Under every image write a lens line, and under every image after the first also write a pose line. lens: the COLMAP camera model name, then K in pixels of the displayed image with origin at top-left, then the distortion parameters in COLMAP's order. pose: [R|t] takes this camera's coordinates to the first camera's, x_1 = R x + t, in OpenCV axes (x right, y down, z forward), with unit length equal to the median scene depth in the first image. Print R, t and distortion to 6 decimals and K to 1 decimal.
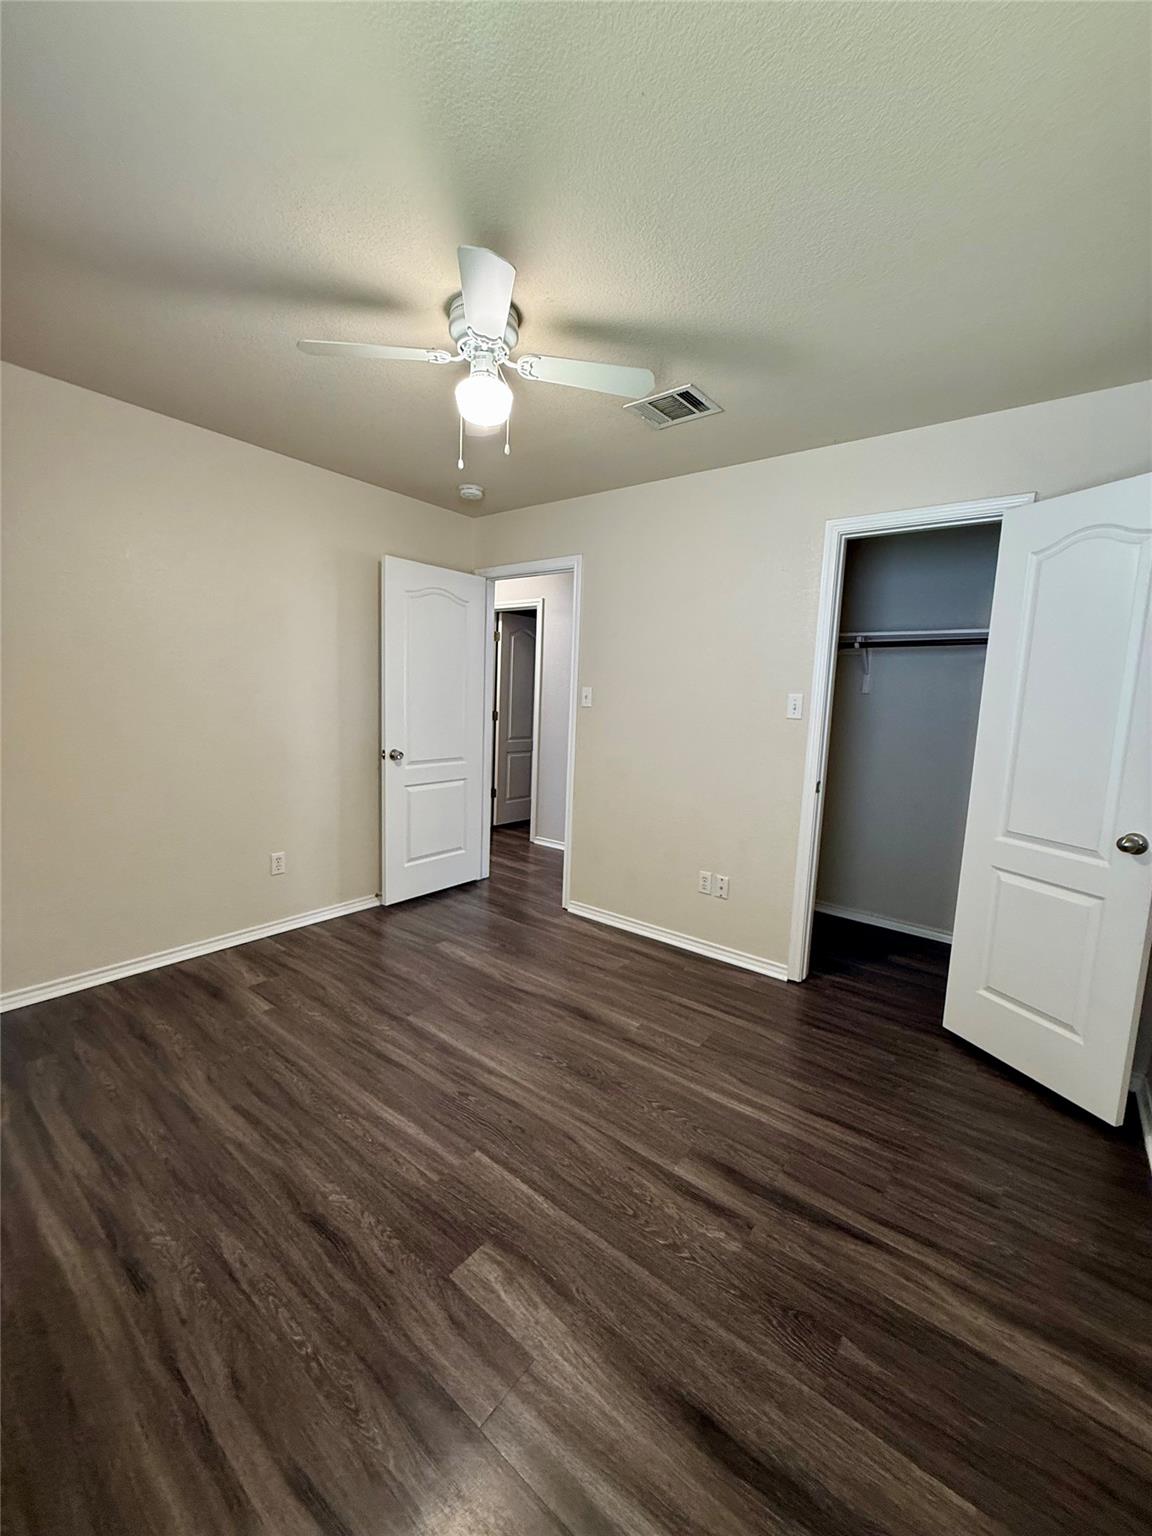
lens RADIAL K [[611.1, 0, 575.1], [0, 611.1, 763.8], [0, 0, 1]] dist [0.000385, -0.000064]
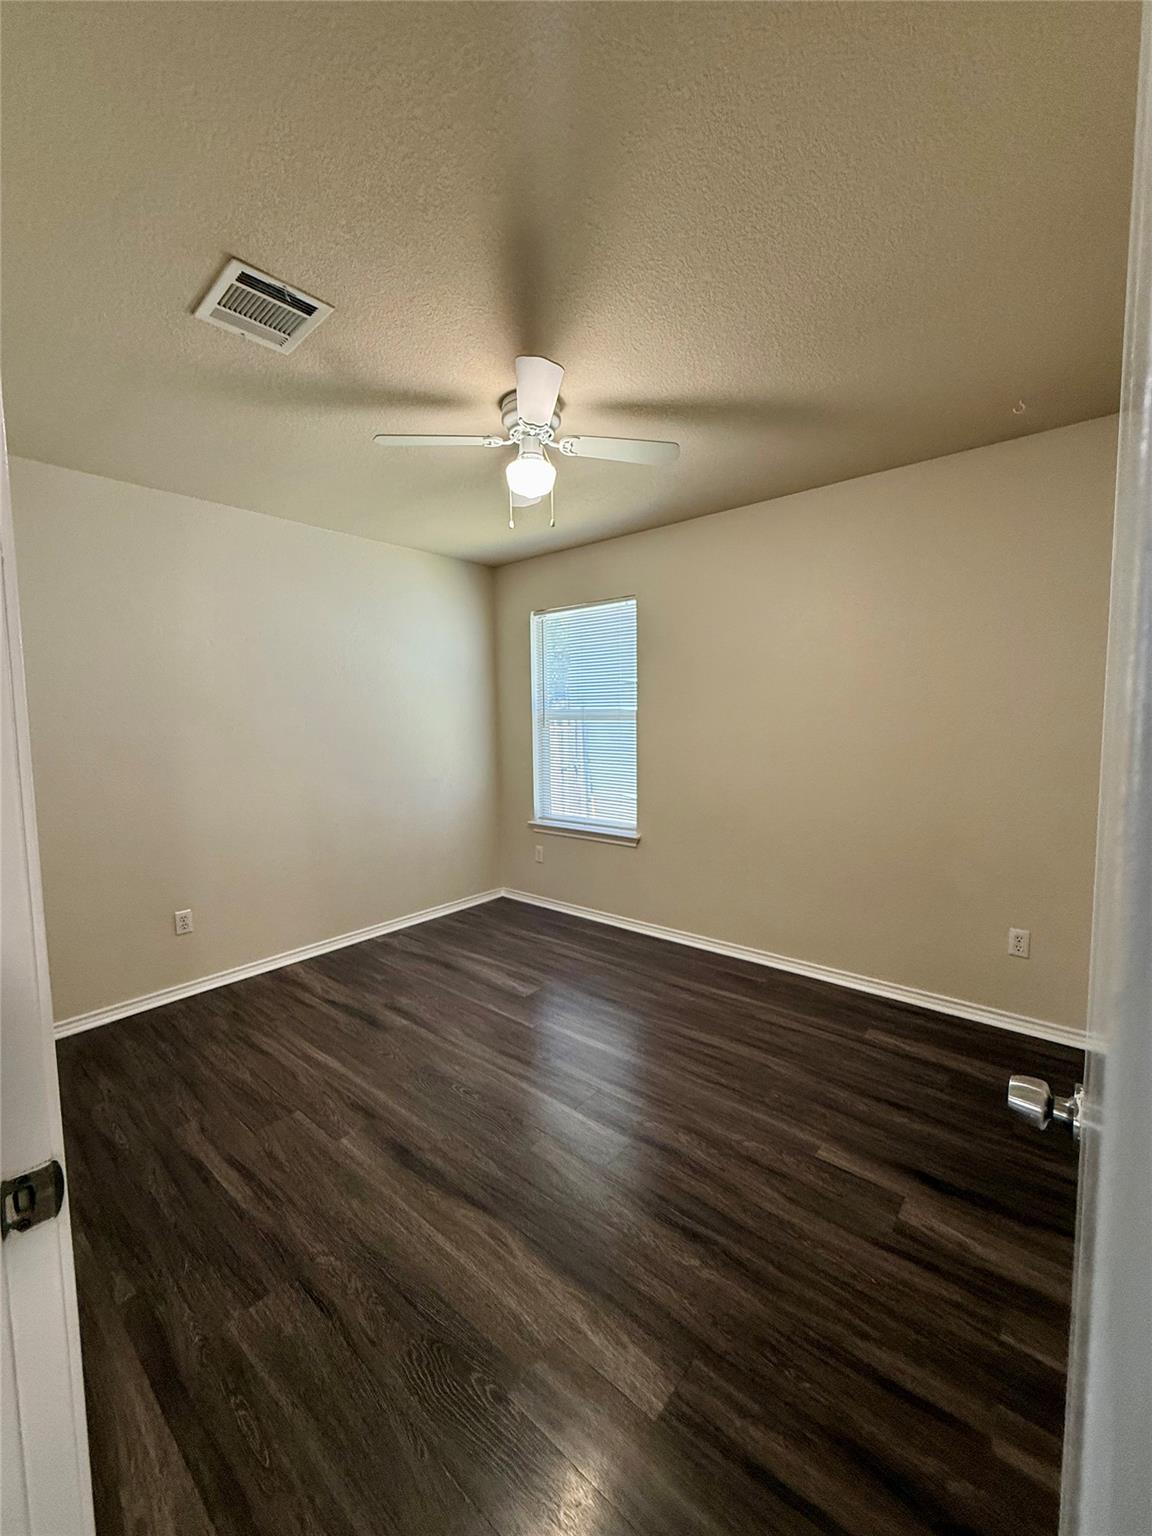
lens RADIAL K [[611.1, 0, 575.1], [0, 611.1, 763.8], [0, 0, 1]] dist [0.000385, -0.000064]
pose [[-0.999064, -0.024034, 0.035978, -0.238661], [-0.016484, 0.980247, 0.197087, -0.238374], [-0.040004, 0.196310, -0.979726, 1.830853]]
